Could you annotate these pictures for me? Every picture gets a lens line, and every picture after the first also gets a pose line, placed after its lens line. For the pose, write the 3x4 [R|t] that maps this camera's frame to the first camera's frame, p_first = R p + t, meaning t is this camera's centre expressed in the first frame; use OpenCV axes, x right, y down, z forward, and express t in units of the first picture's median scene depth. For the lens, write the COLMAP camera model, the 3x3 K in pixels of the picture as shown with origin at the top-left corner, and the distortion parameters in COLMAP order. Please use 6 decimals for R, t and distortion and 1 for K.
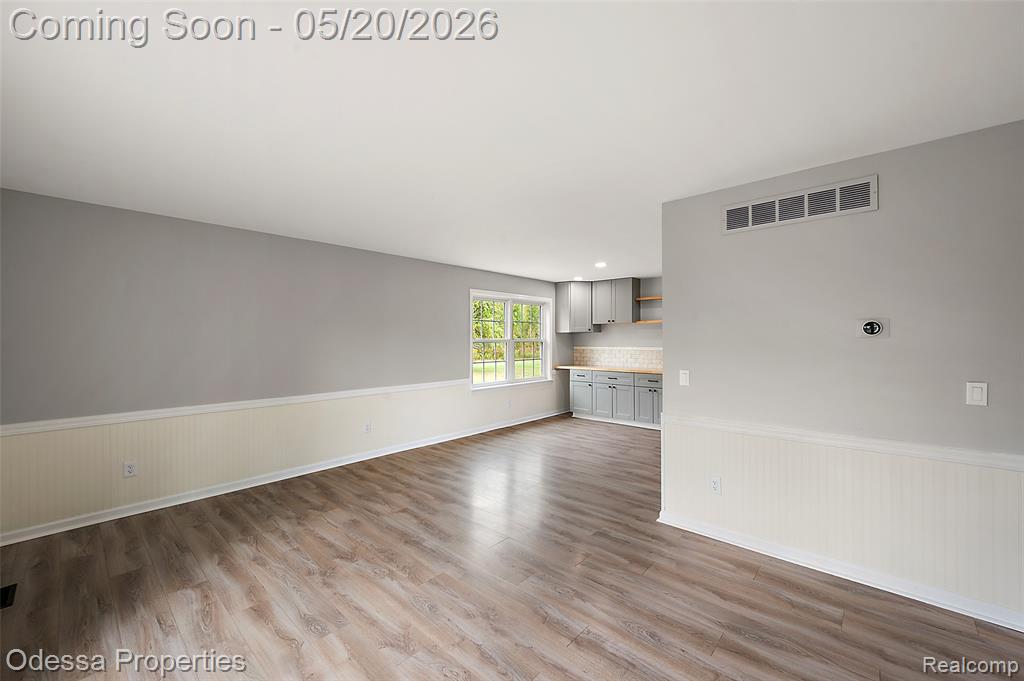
lens RADIAL K [[409.4, 0, 511.3], [0, 409.4, 339.6], [0, 0, 1]] dist [0.001368, 0.000409]
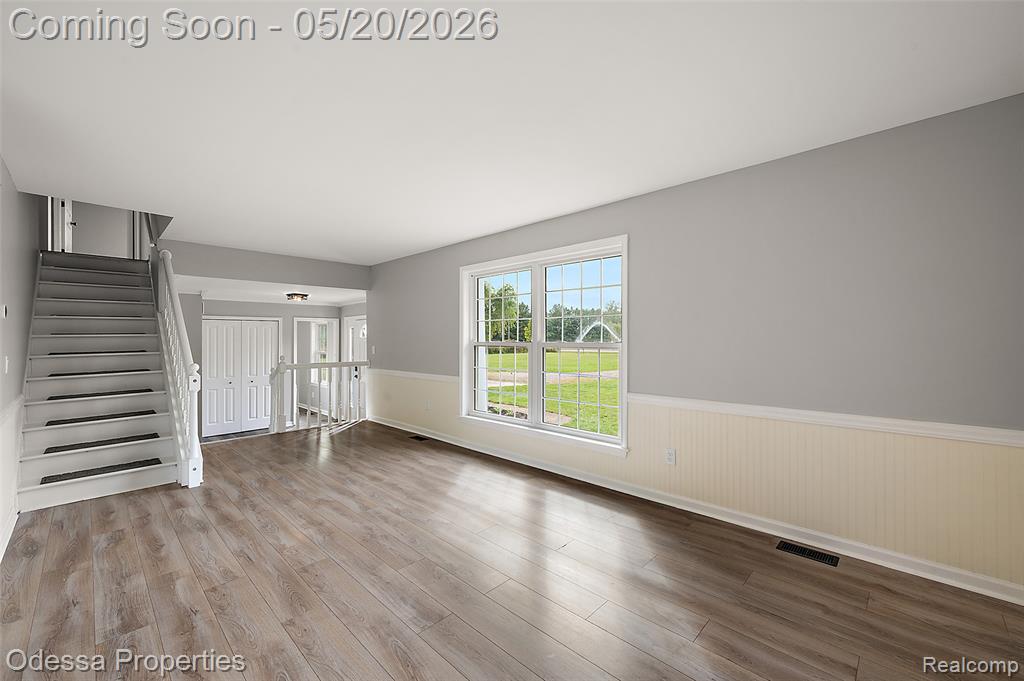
lens RADIAL K [[412.4, 0, 510.3], [0, 412.4, 339.6], [0, 0, 1]] dist [0.002110, -0.000120]
pose [[-0.999351, 0.006087, 0.035494, -0.313486], [0.006050, 0.999981, -0.001153, 0.036142], [-0.035500, -0.000937, -0.999369, 1.317313]]
